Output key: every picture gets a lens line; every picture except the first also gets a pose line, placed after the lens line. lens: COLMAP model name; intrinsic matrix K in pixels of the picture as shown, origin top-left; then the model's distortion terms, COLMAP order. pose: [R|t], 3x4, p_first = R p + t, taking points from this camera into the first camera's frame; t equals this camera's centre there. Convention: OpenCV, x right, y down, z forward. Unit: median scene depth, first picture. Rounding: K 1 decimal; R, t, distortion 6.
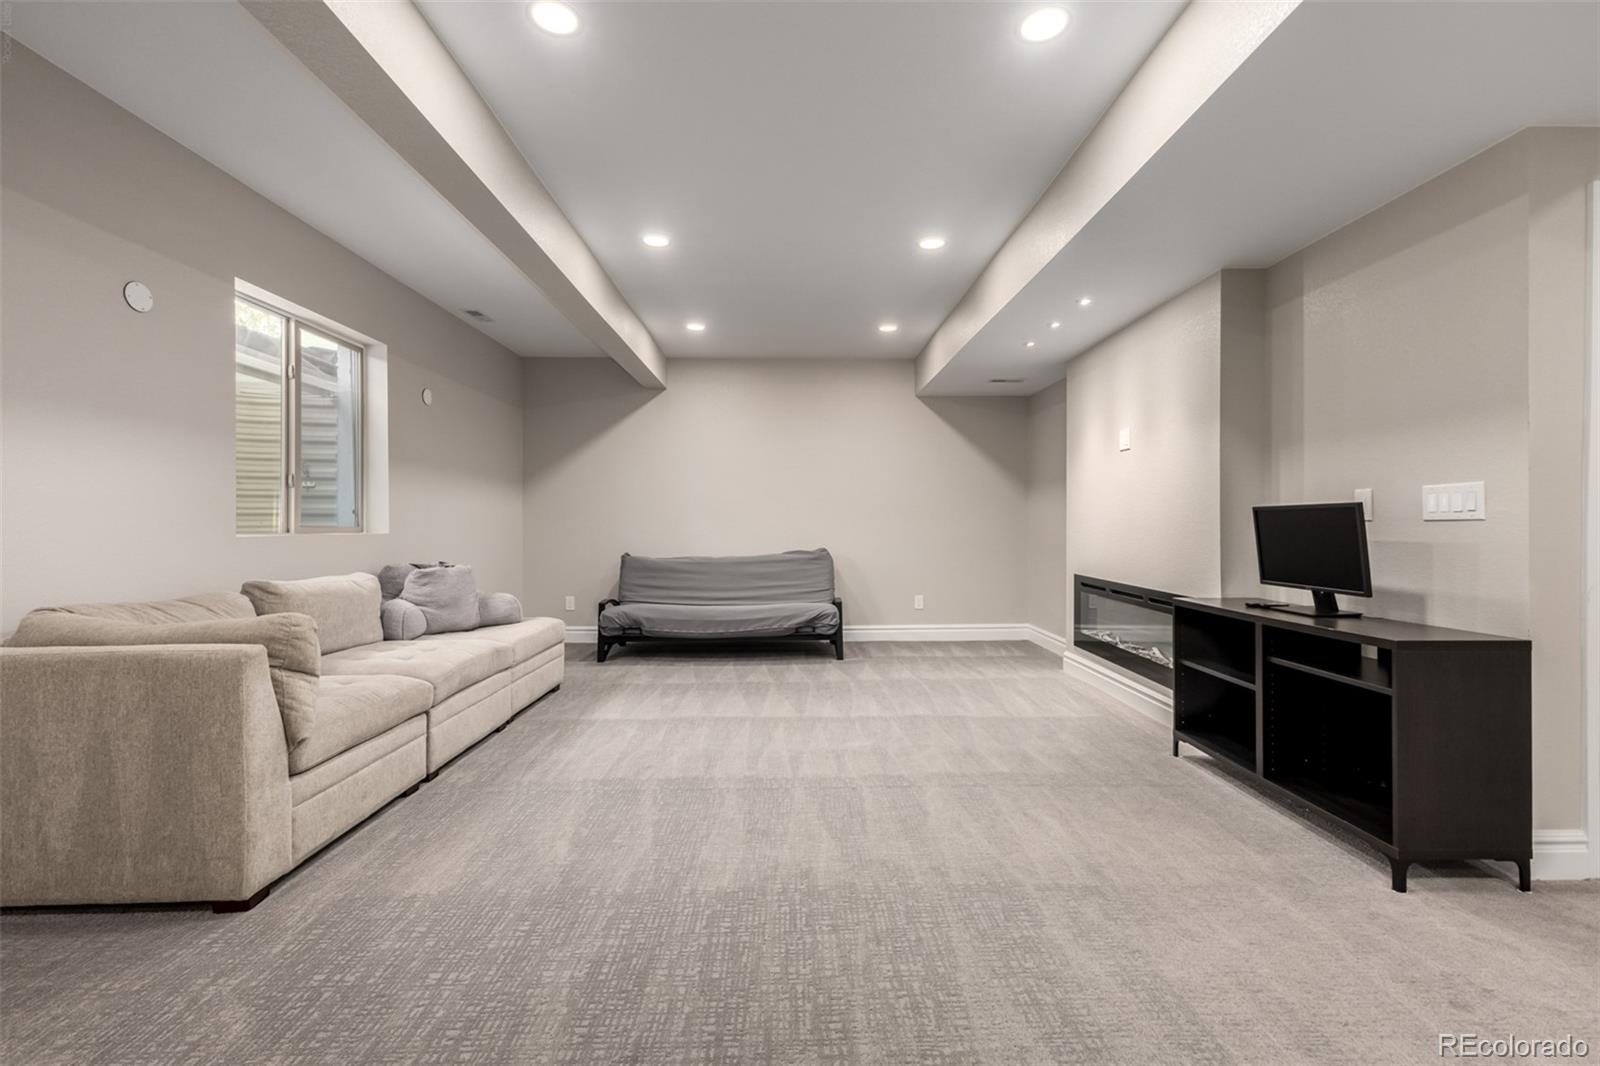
lens RADIAL K [[699.4, 0, 801.1], [0, 699.4, 528.8], [0, 0, 1]] dist [0.012918, -0.000447]
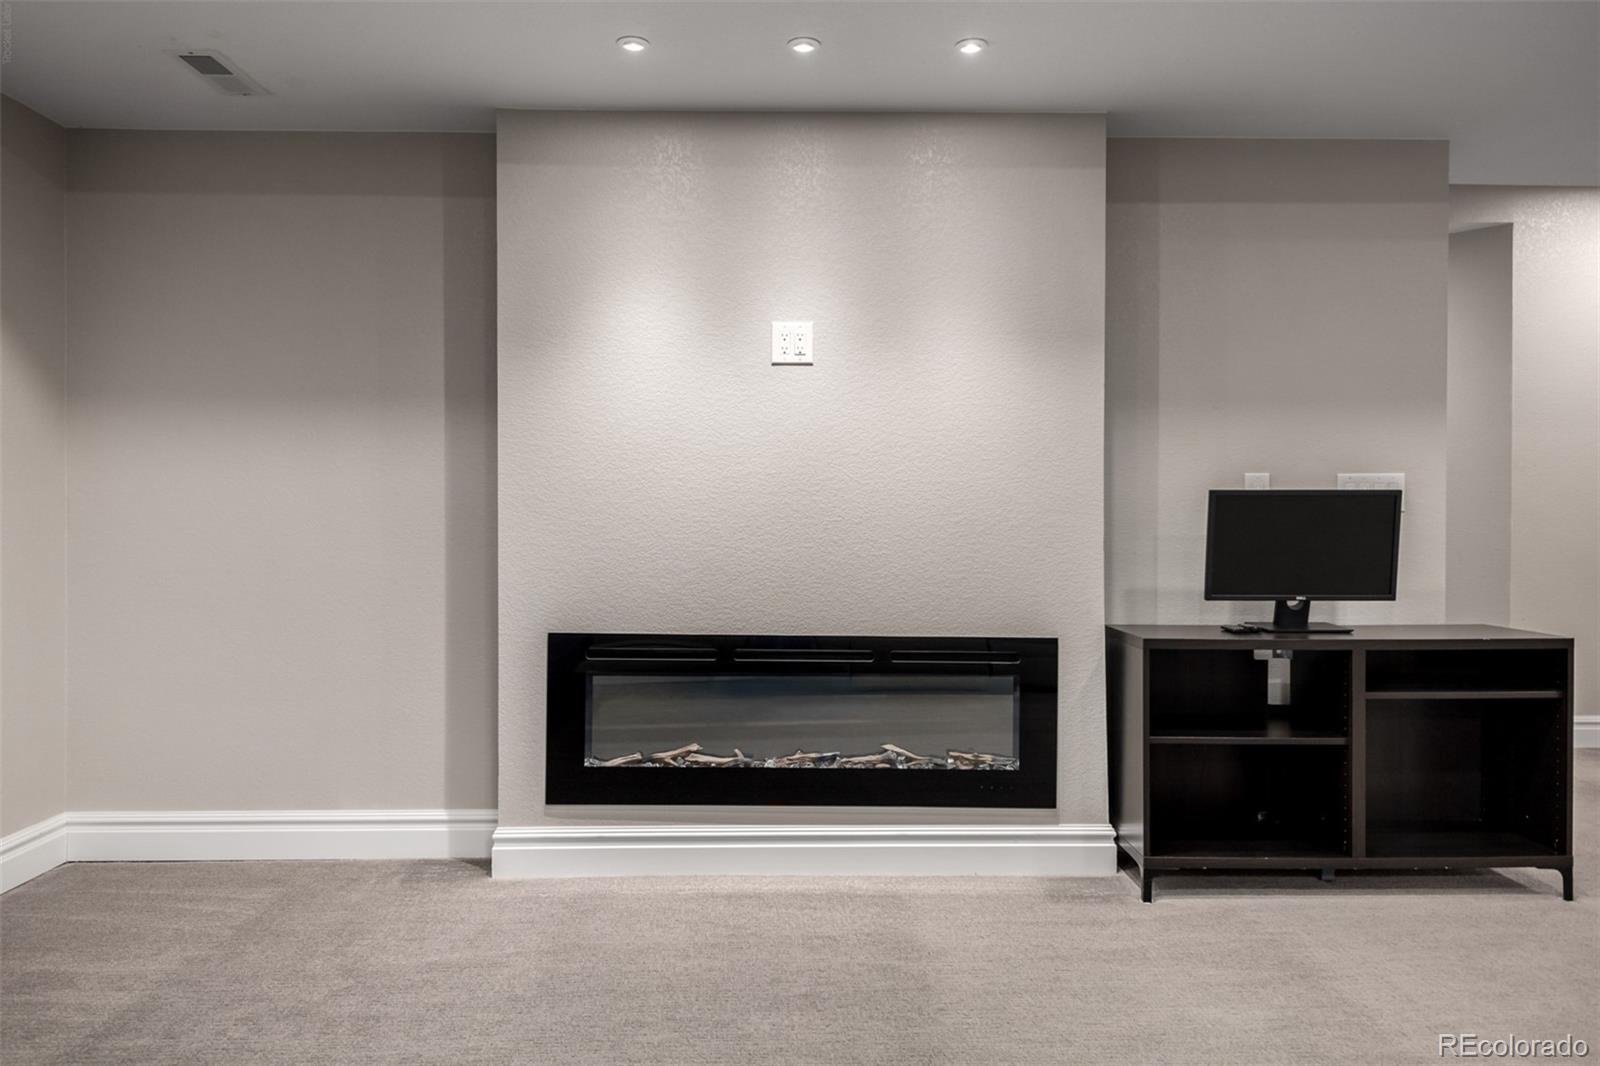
lens RADIAL K [[1093.2, 0, 795.8], [0, 1093.2, 523.4], [0, 0, 1]] dist [0.014870, -0.003429]
pose [[-0.011011, -0.010032, 0.999889, -0.457004], [0.003114, 0.999944, 0.010066, -0.010985], [-0.999935, 0.003224, -0.010979, 1.507920]]
